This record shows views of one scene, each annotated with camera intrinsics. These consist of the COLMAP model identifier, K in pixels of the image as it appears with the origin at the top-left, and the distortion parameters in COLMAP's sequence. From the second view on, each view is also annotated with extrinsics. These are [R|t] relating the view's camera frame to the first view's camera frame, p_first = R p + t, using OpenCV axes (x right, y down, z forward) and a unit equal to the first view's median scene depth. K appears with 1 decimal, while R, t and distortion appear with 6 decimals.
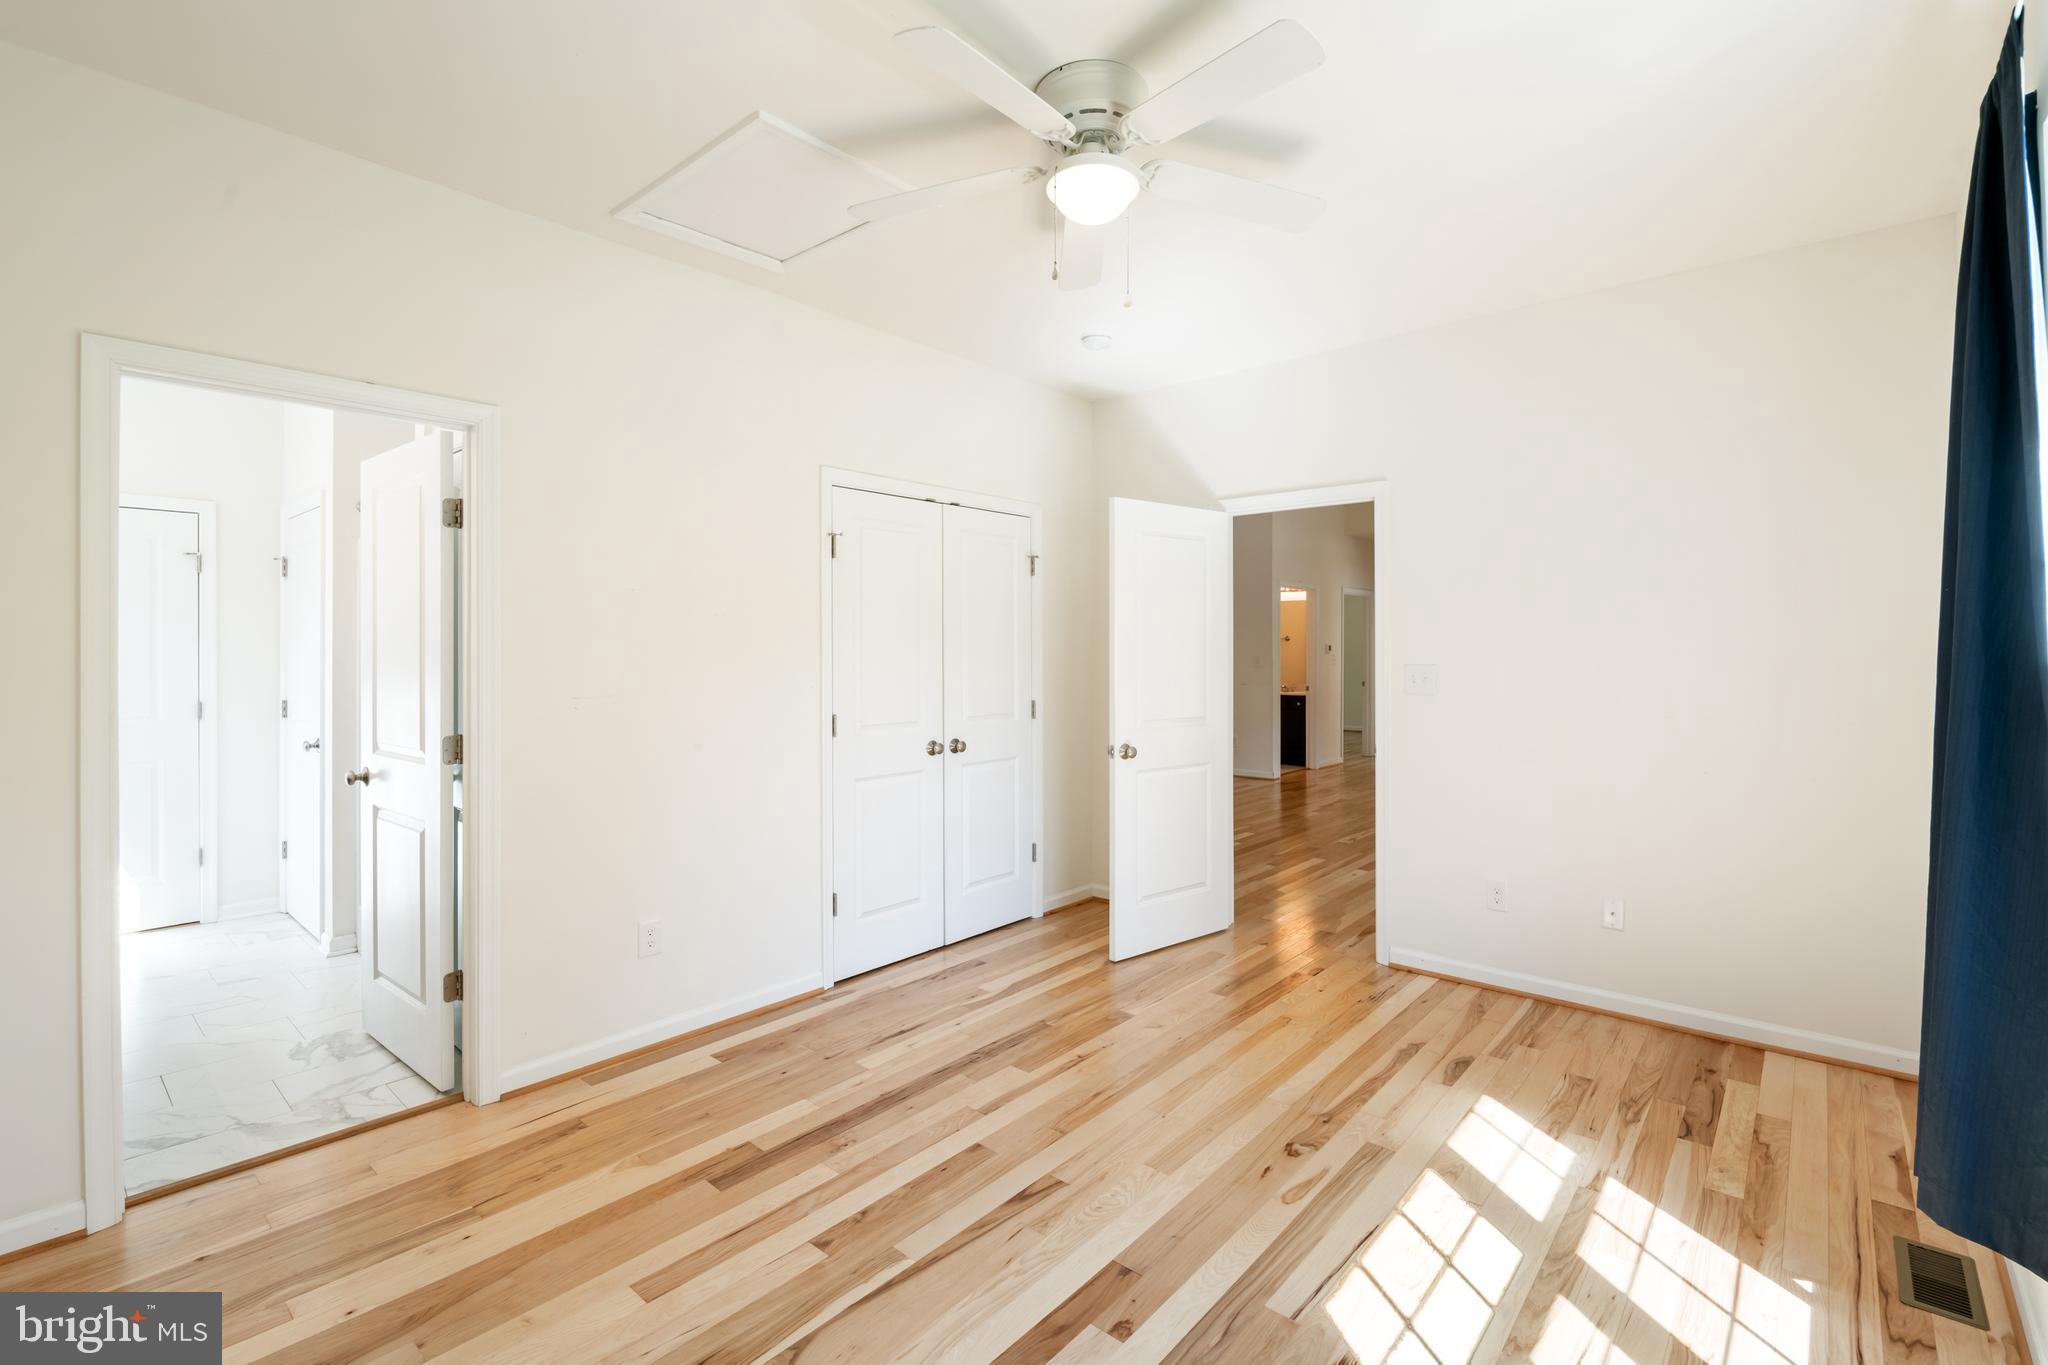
lens RADIAL K [[929.2, 0, 1029.4], [0, 929.2, 646.4], [0, 0, 1]] dist [-0.009701, -0.005965]
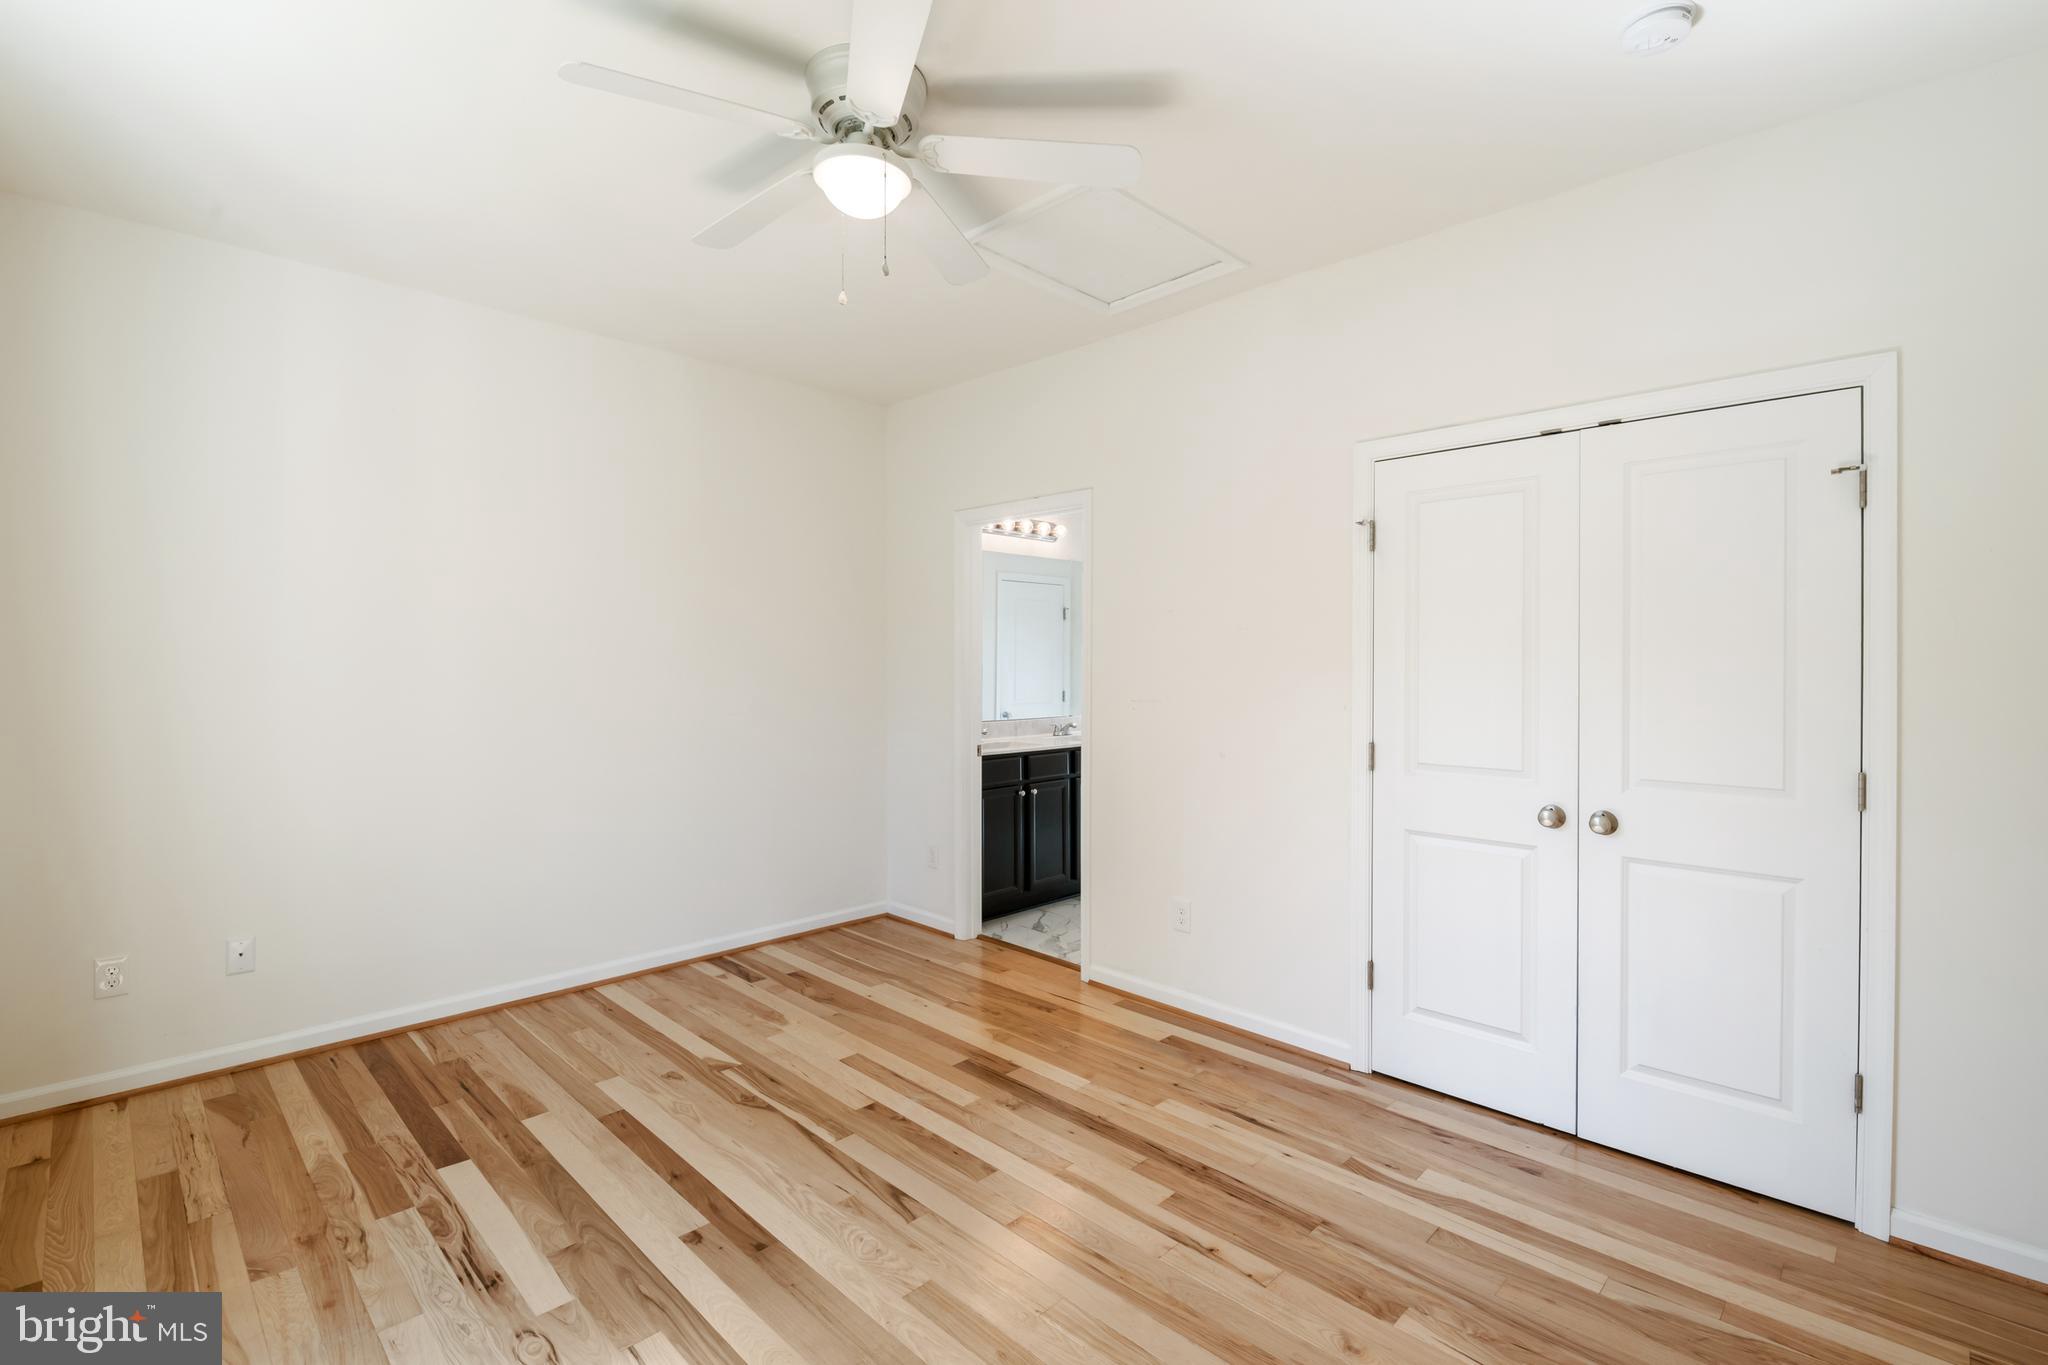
lens RADIAL K [[929.2, 0, 1029.4], [0, 929.2, 646.4], [0, 0, 1]] dist [-0.009701, -0.005965]
pose [[-0.064199, -0.011263, -0.997874, 0.976121], [-0.008163, 0.999909, -0.010761, 0.002098], [0.997904, 0.007455, -0.064285, 1.171797]]
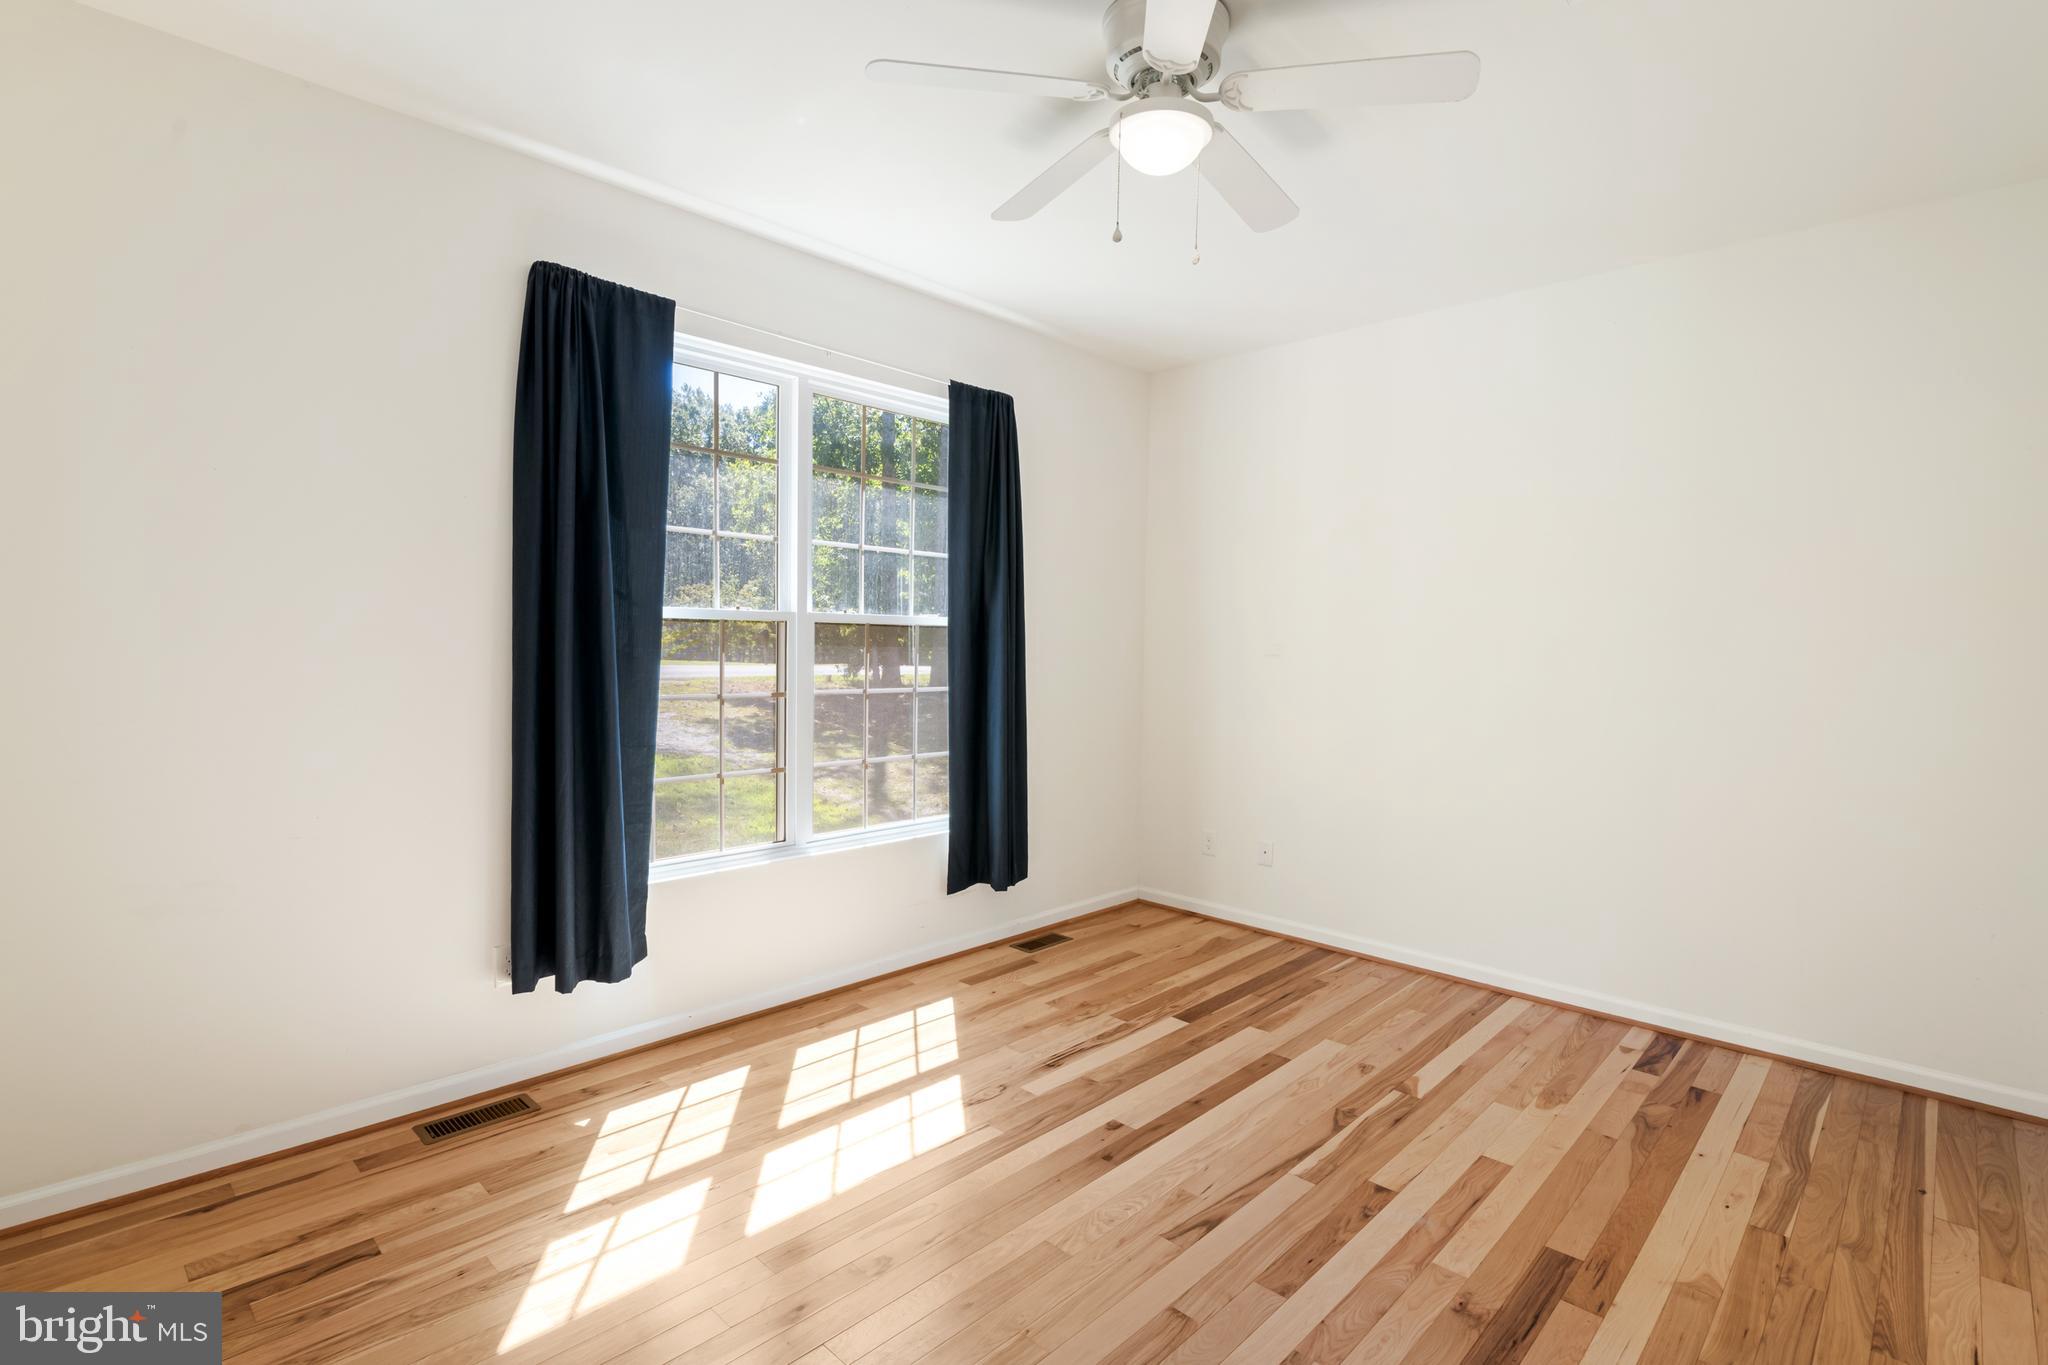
lens RADIAL K [[929.2, 0, 1029.4], [0, 929.2, 646.4], [0, 0, 1]] dist [-0.009701, -0.005965]
pose [[-0.998620, -0.012911, 0.050909, 0.130359], [-0.012399, 0.999870, 0.010351, -0.000979], [-0.051036, 0.009705, -0.998650, 1.888228]]
